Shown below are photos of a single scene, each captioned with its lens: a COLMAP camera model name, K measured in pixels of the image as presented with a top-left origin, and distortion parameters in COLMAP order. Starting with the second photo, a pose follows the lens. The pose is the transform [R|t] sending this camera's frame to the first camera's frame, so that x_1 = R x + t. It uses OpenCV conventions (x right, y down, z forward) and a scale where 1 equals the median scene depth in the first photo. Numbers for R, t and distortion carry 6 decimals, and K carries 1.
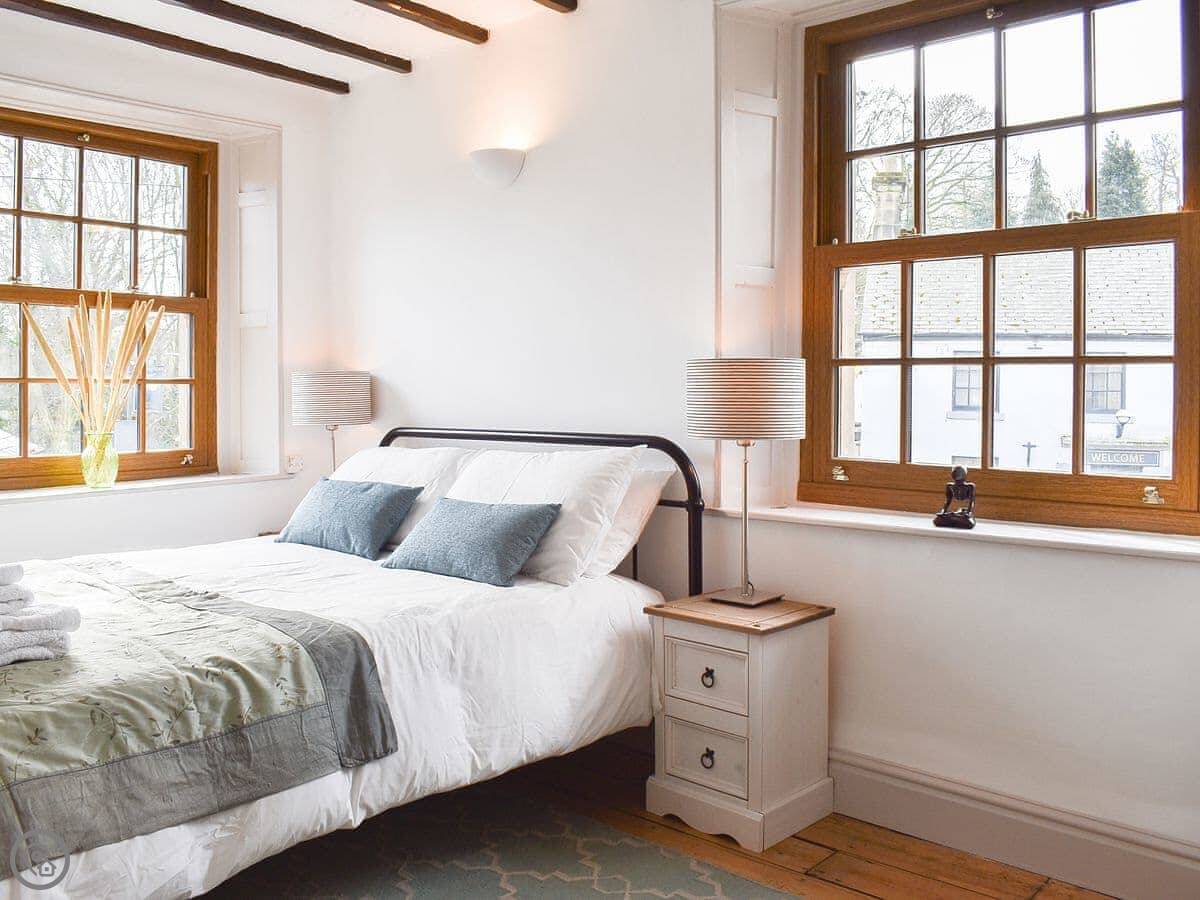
lens RADIAL K [[1018.1, 0, 600.0], [0, 1018.1, 398.8], [0, 0, 1]] dist [-0.063666, 0.010056]
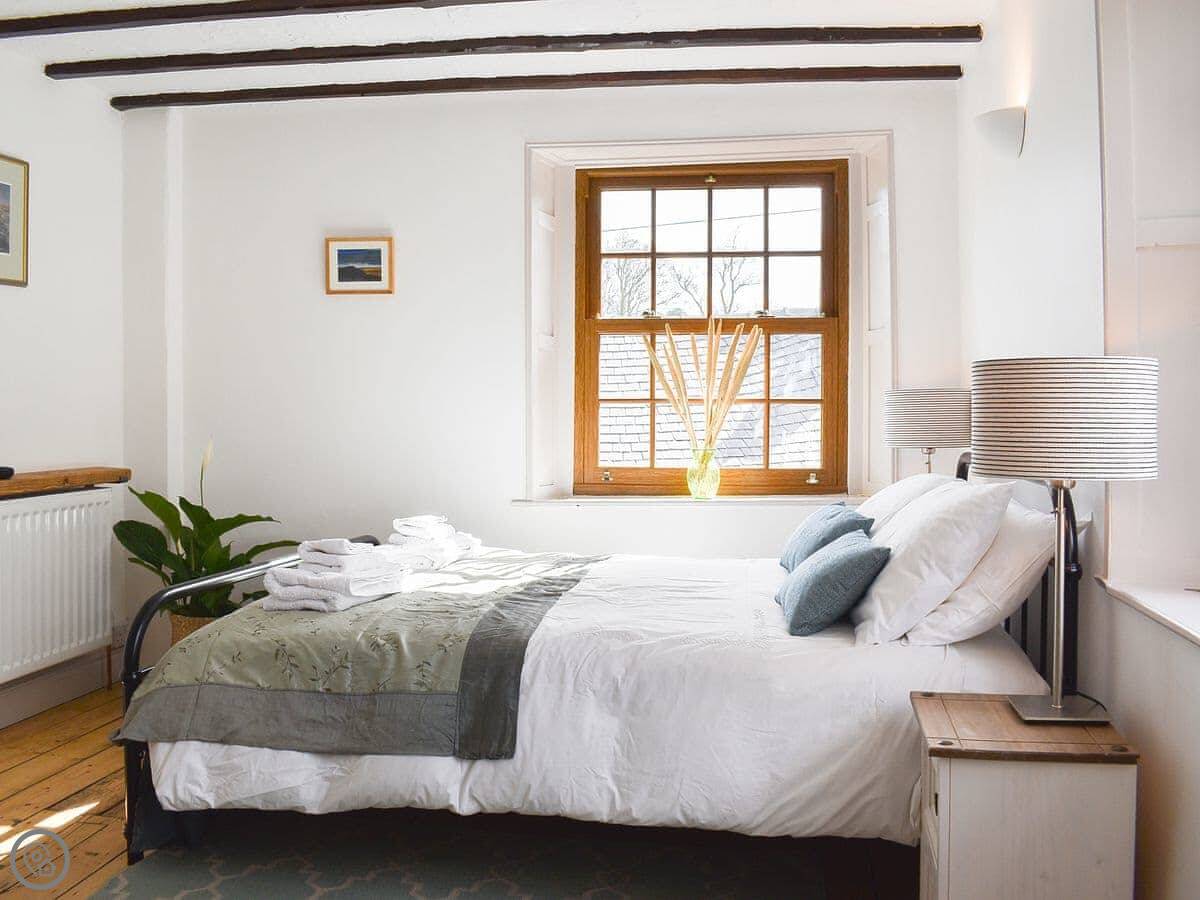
lens RADIAL K [[1086.8, 0, 601.4], [0, 1086.8, 398.7], [0, 0, 1]] dist [-0.083288, 0.004549]
pose [[0.562344, -0.009091, -0.826854, 0.693132], [-0.006850, 0.999854, -0.015652, -0.001481], [0.826875, 0.014466, 0.562199, 0.410292]]
